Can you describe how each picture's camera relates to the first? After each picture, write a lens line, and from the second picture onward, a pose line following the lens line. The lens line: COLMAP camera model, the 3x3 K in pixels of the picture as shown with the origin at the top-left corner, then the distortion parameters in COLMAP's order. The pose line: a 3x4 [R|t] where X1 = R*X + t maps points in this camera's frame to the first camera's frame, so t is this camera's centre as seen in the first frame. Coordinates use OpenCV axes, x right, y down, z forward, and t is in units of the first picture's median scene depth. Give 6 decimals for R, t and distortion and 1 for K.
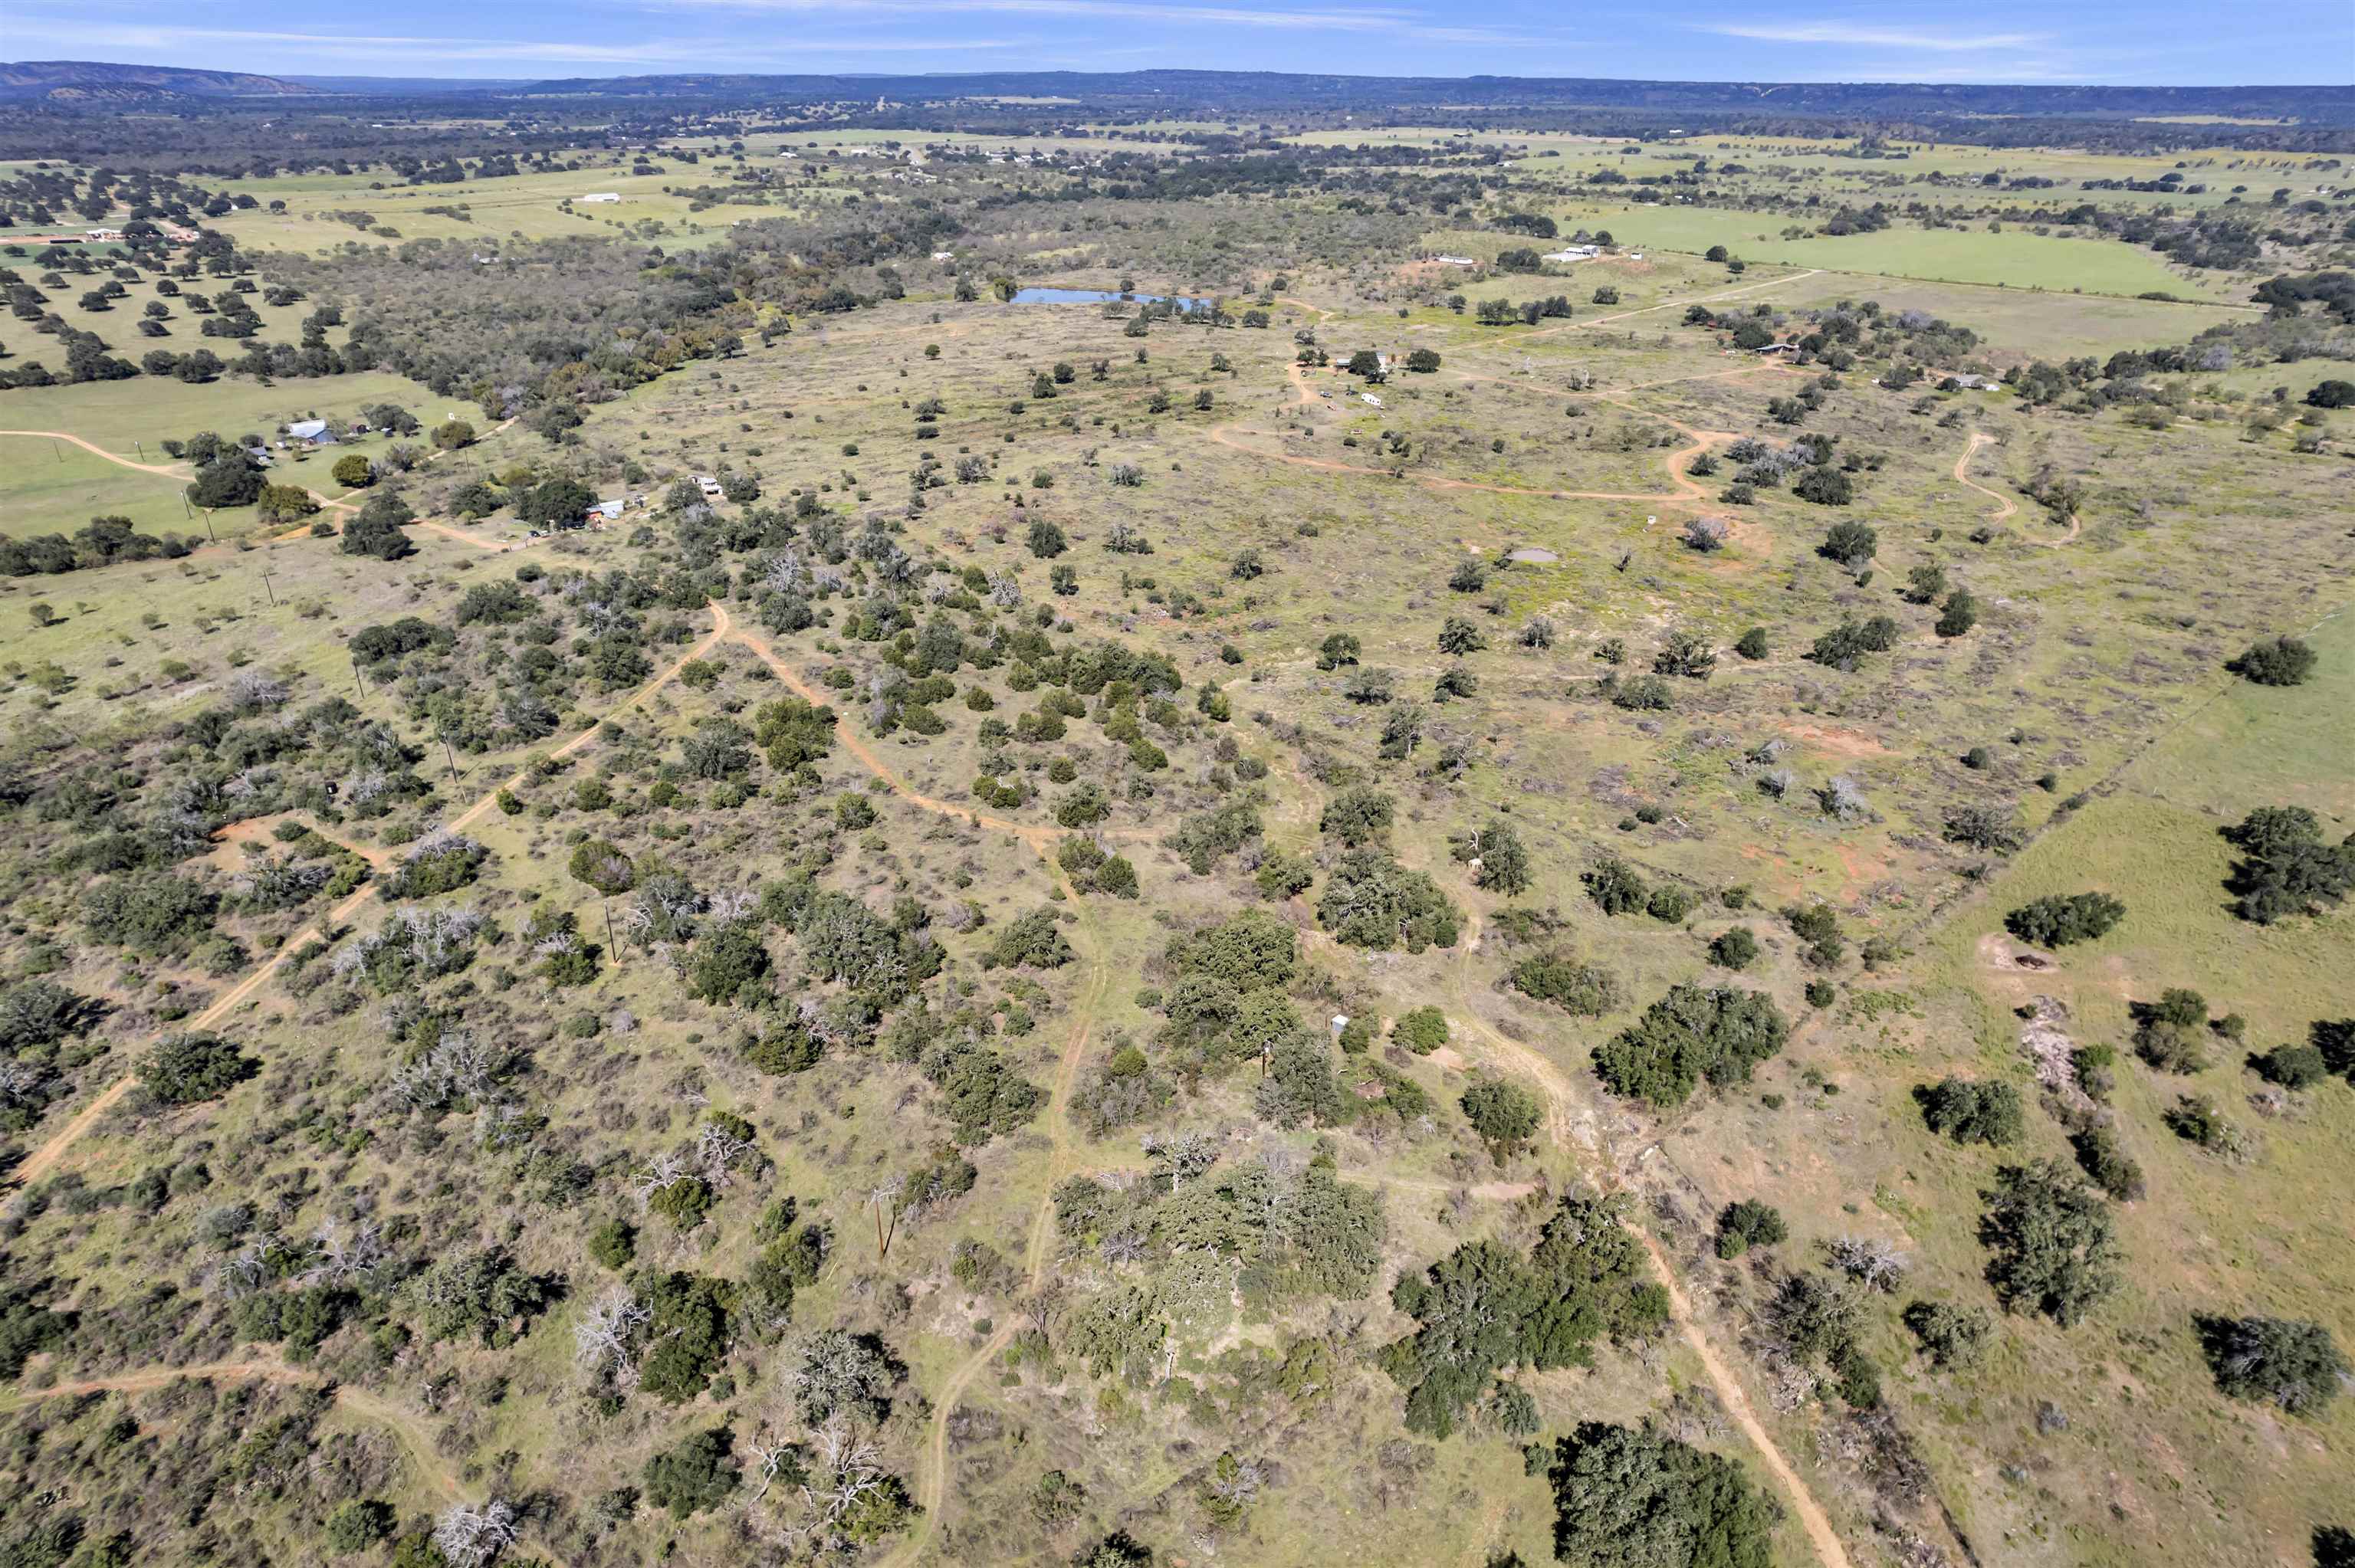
lens RADIAL K [[1489.0, 0, 1185.9], [0, 1489.0, 779.7], [0, 0, 1]] dist [-0.076836, 0.060963]
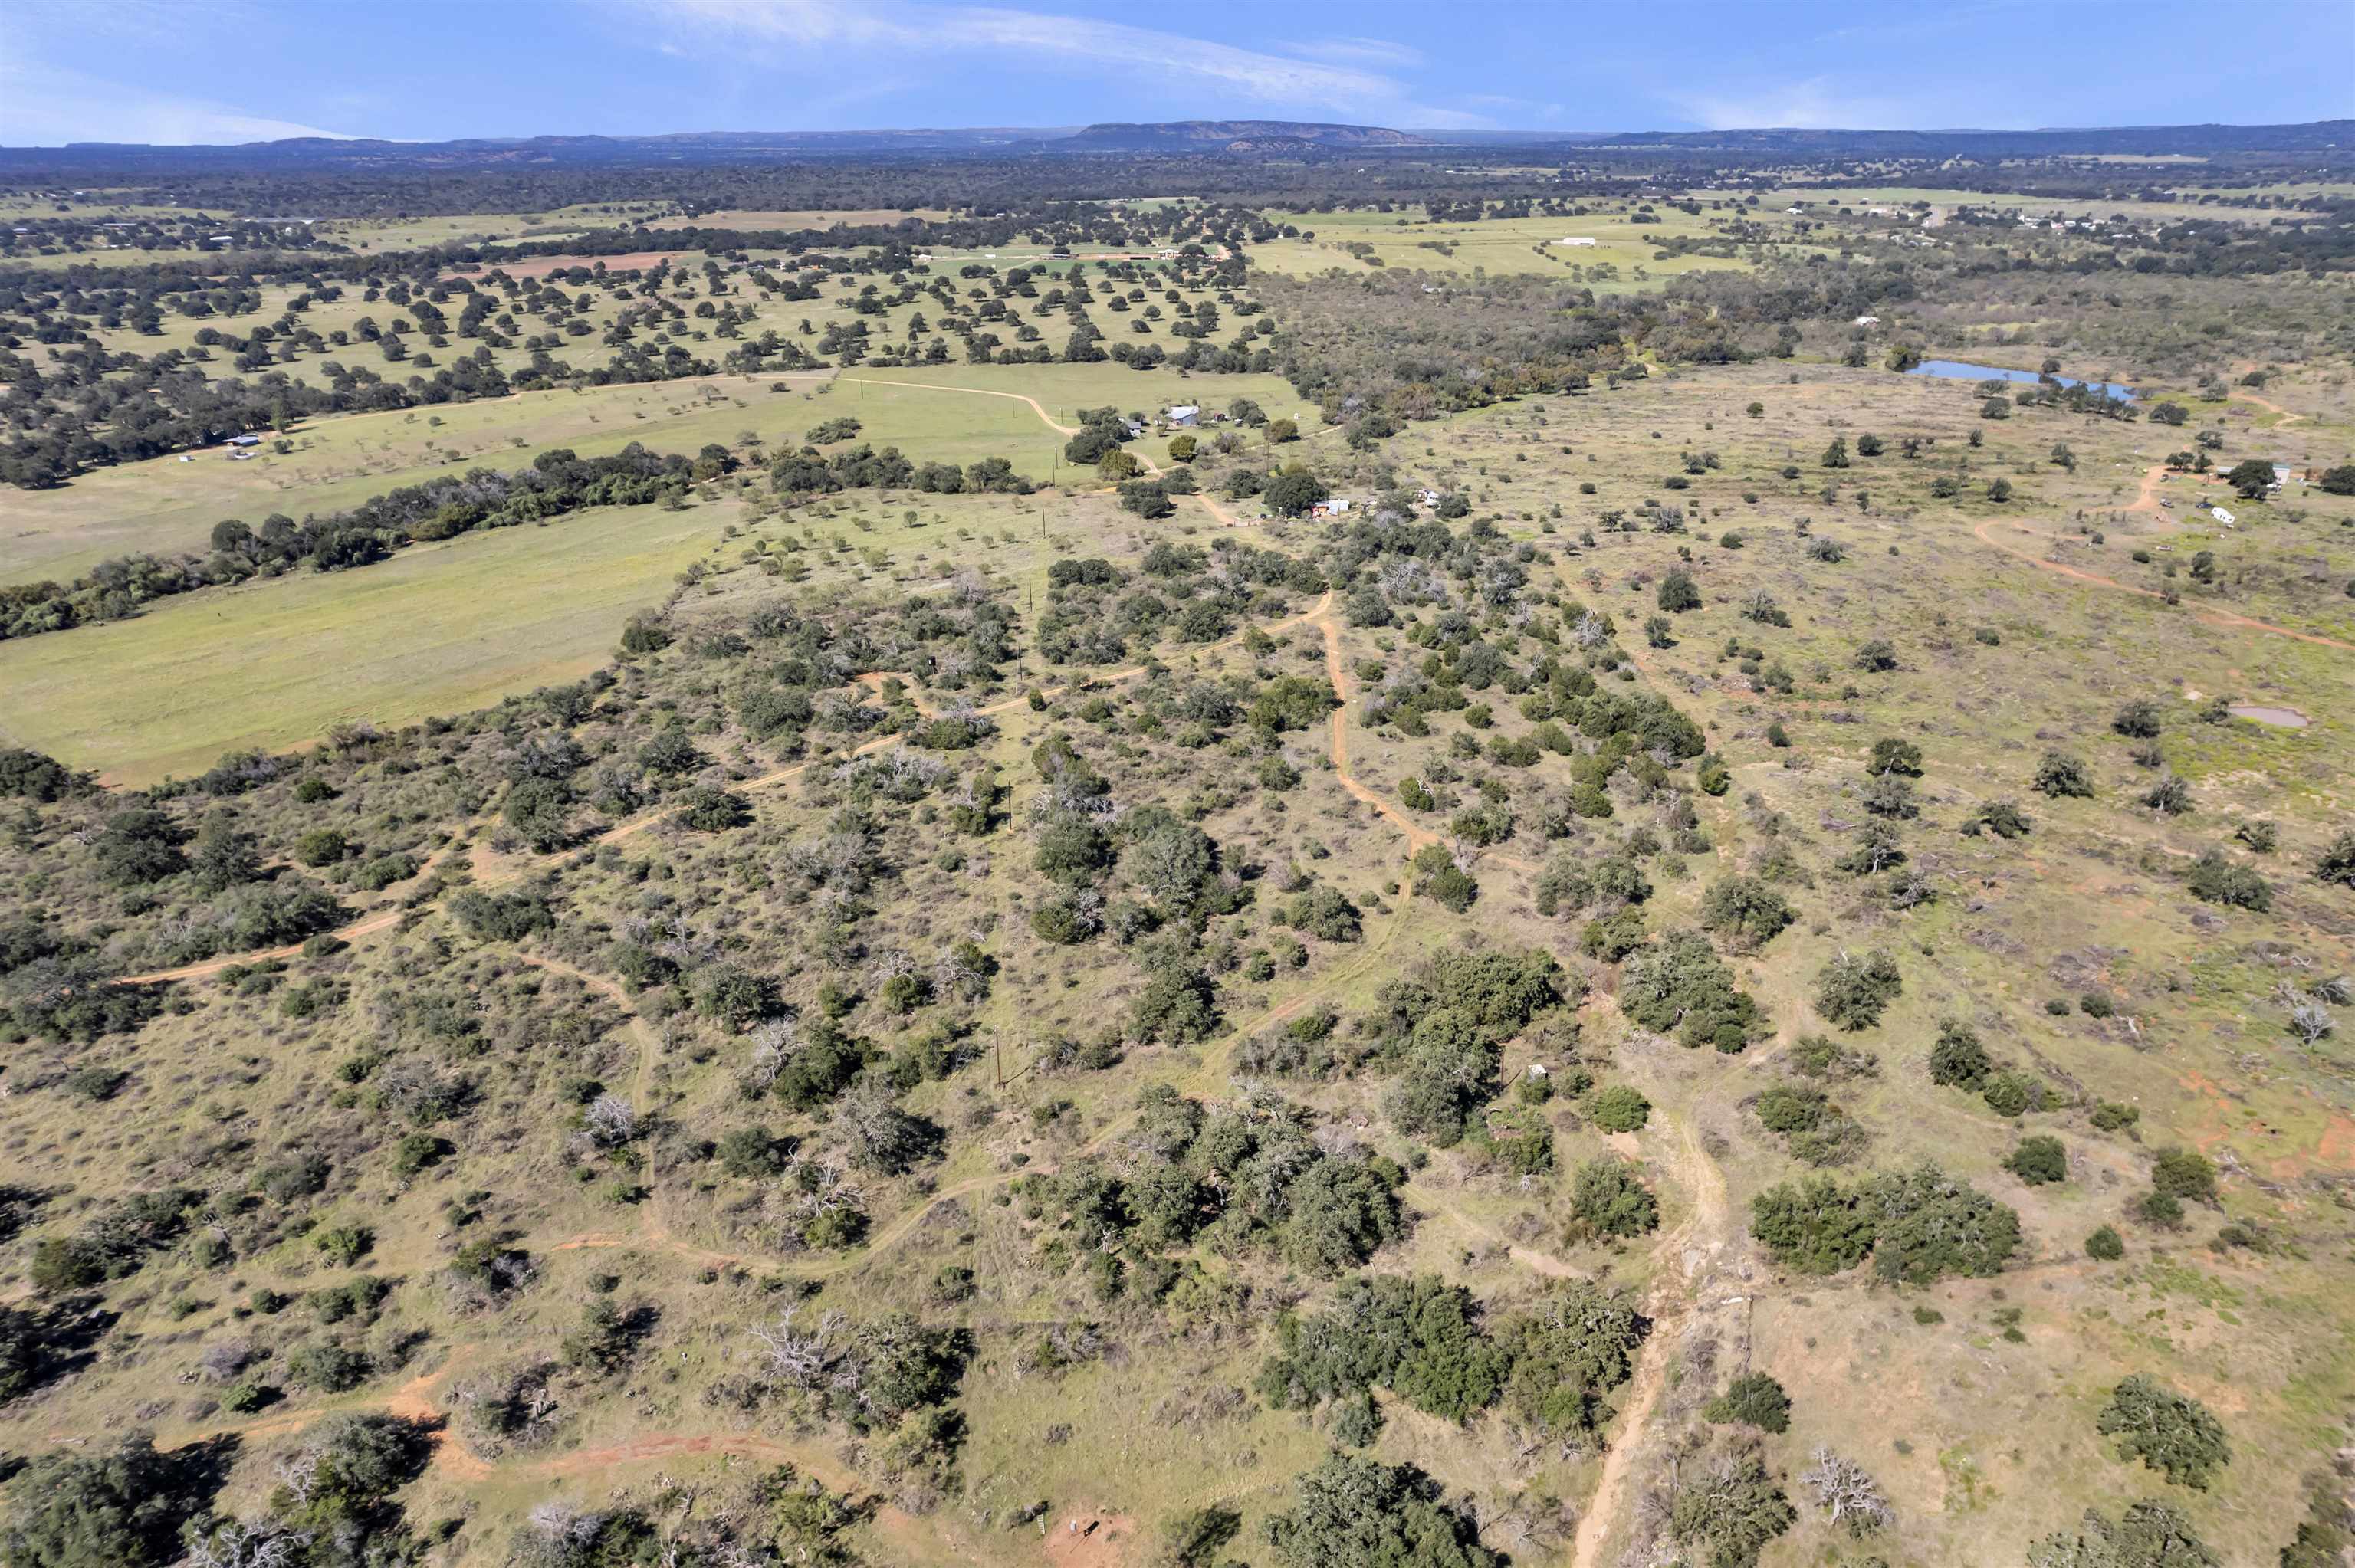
lens RADIAL K [[1489.0, 0, 1185.9], [0, 1489.0, 779.7], [0, 0, 1]] dist [-0.076836, 0.060963]
pose [[0.798936, 0.233098, -0.554407, 0.277198], [-0.250082, 0.967120, 0.046238, -0.007644], [0.546956, 0.101706, 0.830960, 0.022744]]
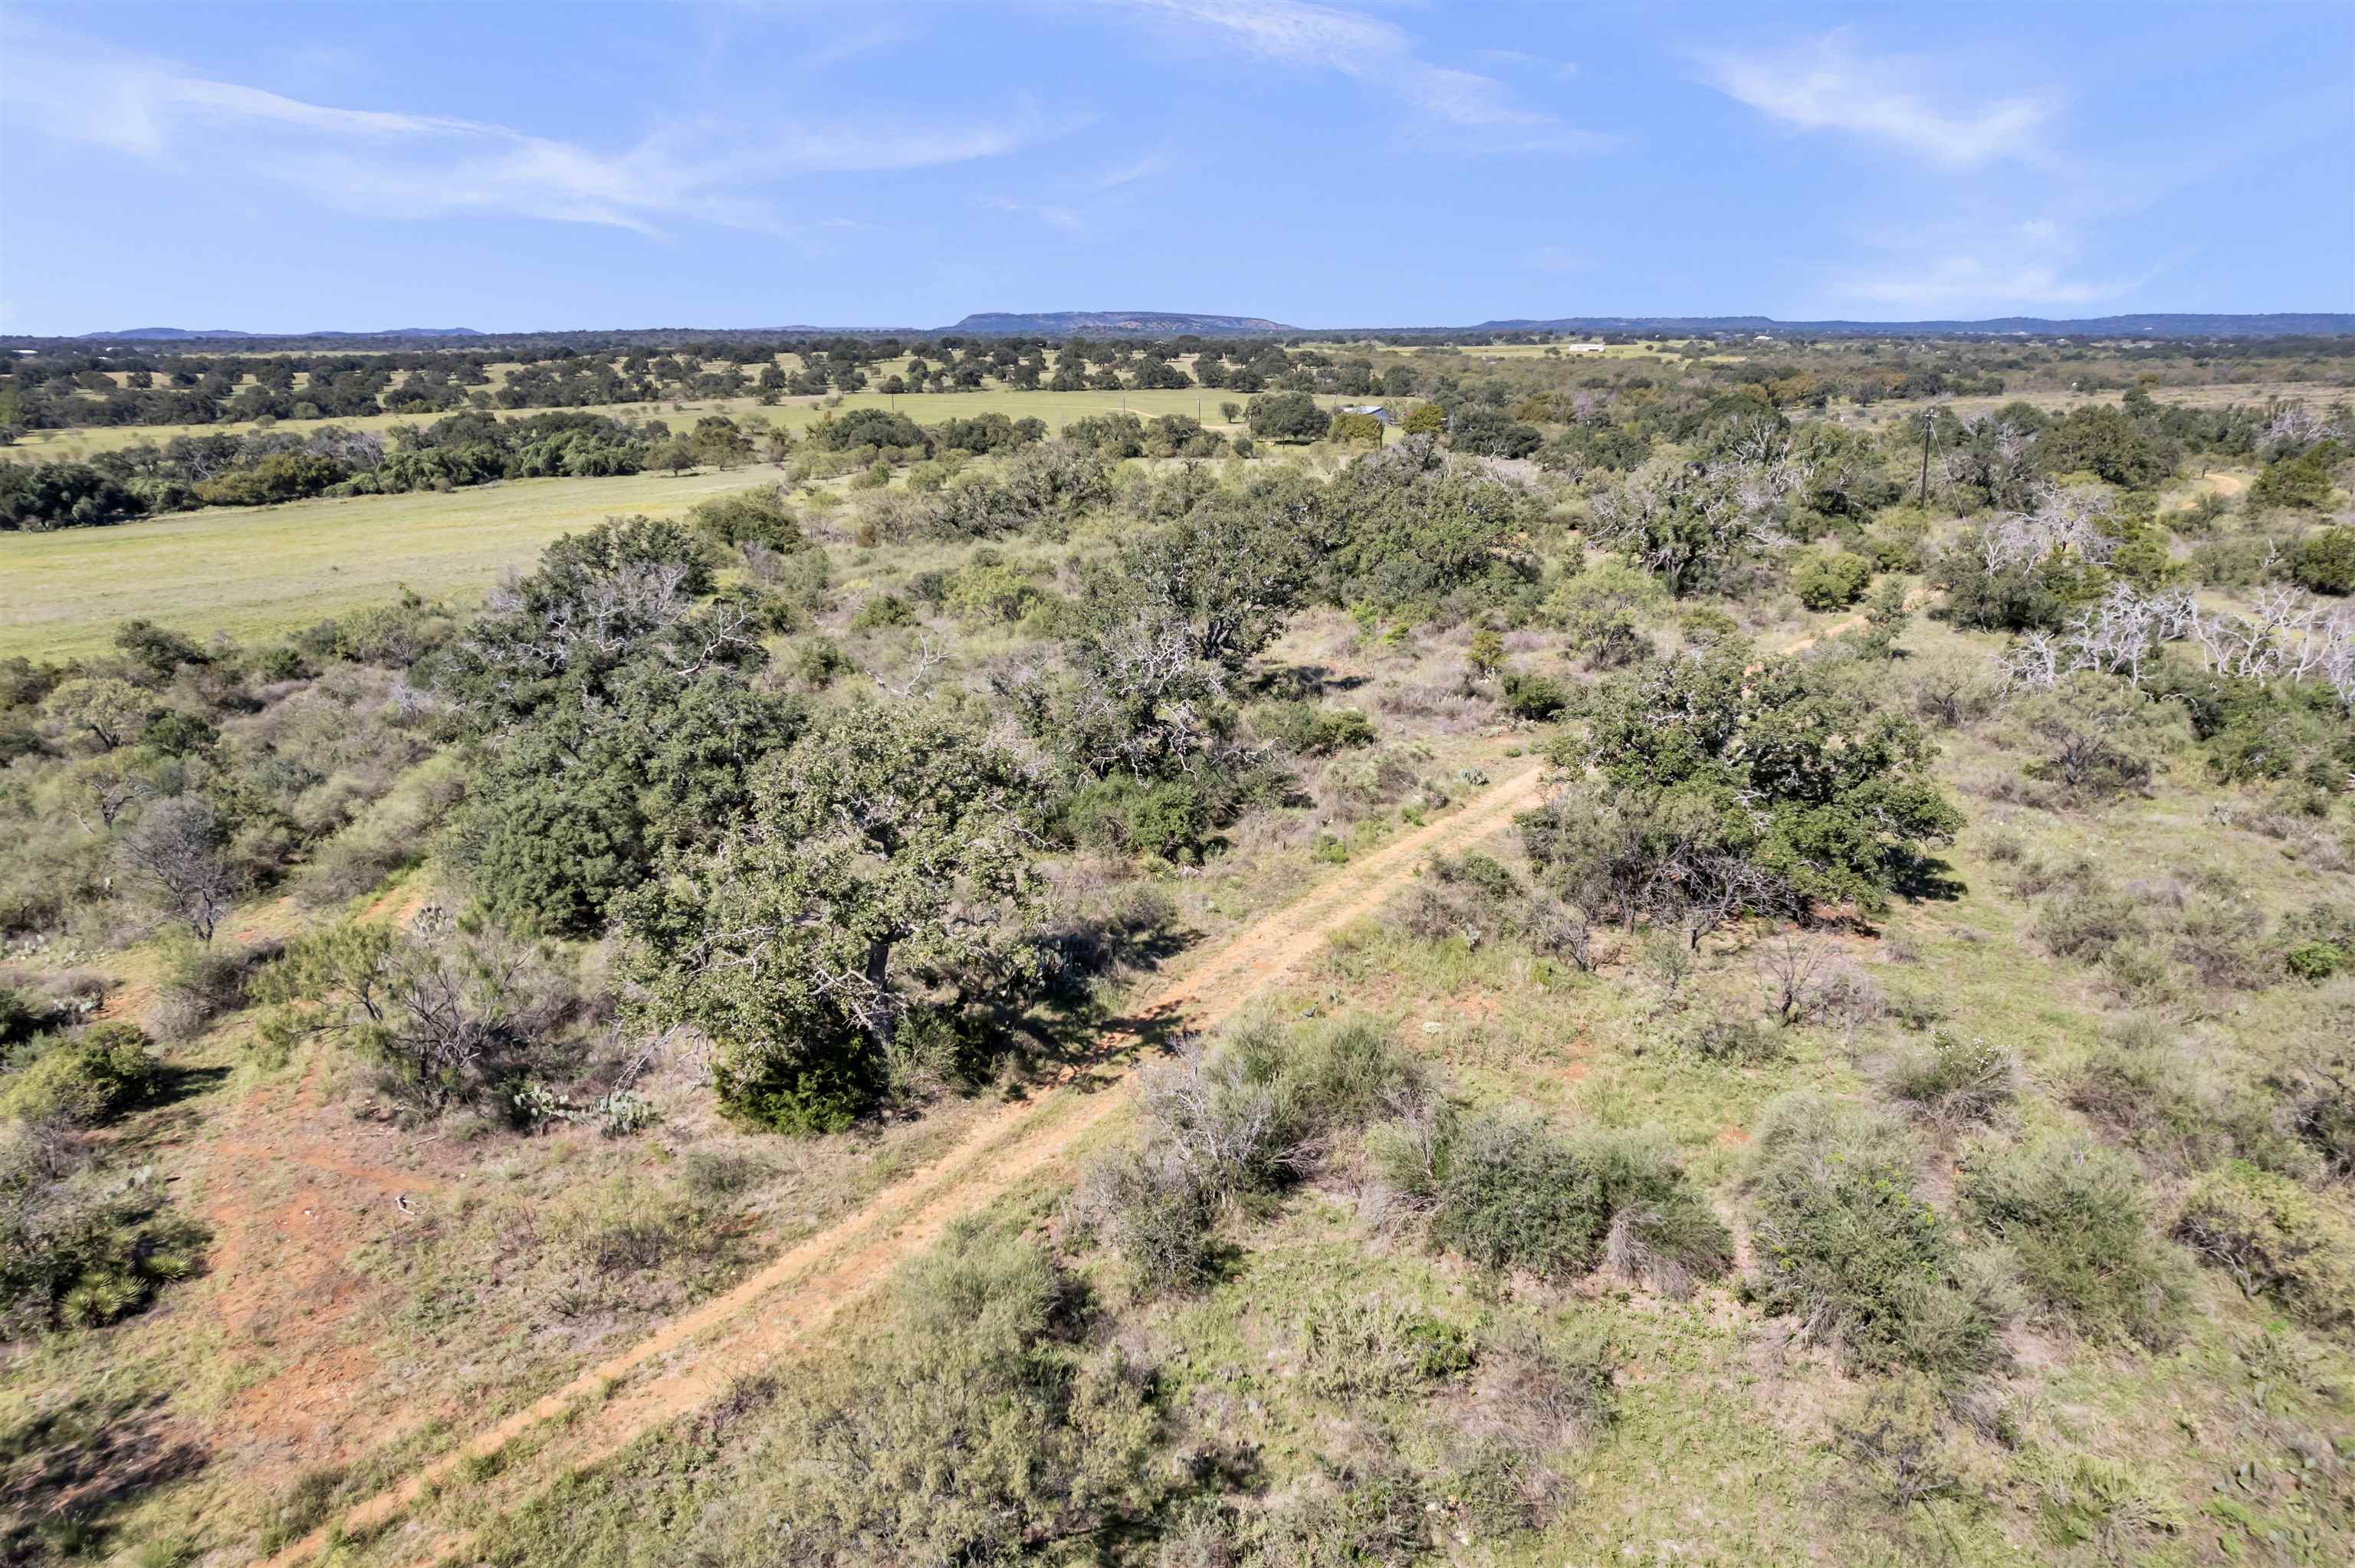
lens RADIAL K [[1489.0, 0, 1185.9], [0, 1489.0, 779.7], [0, 0, 1]] dist [-0.076836, 0.060963]
pose [[0.850100, 0.139453, -0.507821, -0.359155], [-0.216445, 0.971611, -0.095518, 0.135468], [0.480085, 0.191115, 0.856151, 0.417486]]
